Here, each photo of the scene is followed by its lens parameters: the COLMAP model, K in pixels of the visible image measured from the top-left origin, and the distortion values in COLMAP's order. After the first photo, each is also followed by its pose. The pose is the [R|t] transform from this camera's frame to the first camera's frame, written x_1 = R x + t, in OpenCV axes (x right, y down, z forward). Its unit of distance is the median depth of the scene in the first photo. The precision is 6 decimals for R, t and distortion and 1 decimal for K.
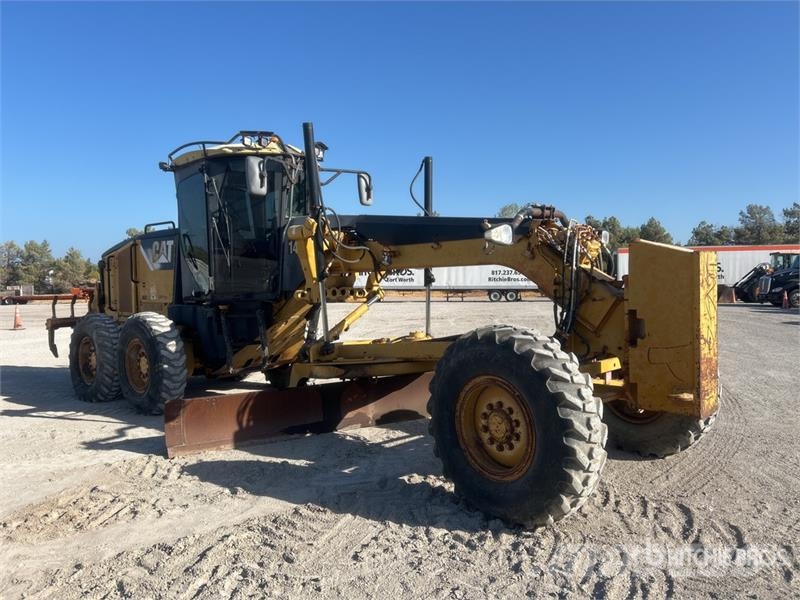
lens RADIAL K [[622.6, 0, 401.9], [0, 622.6, 300.6], [0, 0, 1]] dist [0.042759, -0.046751]
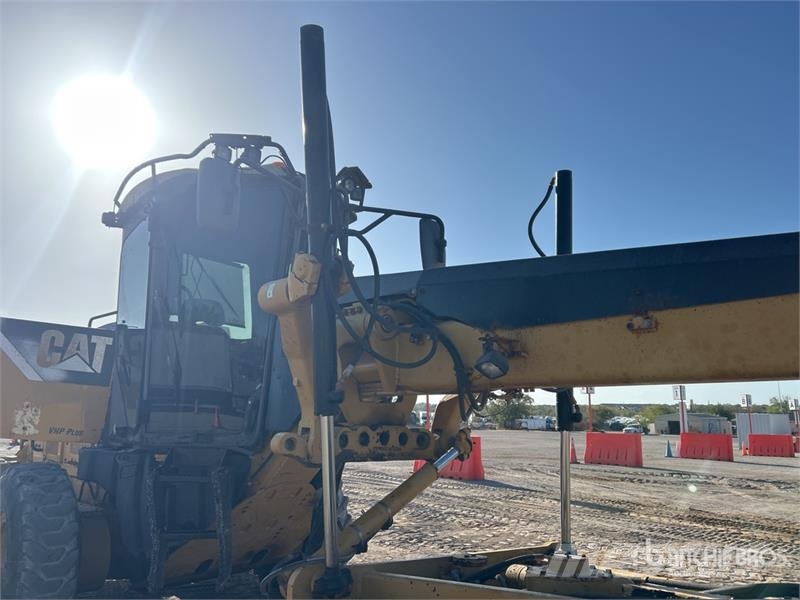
lens RADIAL K [[682.9, 0, 405.8], [0, 682.9, 336.3], [0, 0, 1]] dist [0.085309, -0.000130]
pose [[0.995801, 0.022277, -0.088789, -0.033503], [-0.035161, 0.988613, -0.146312, -0.014194], [0.084518, 0.148819, 0.985246, 0.475124]]
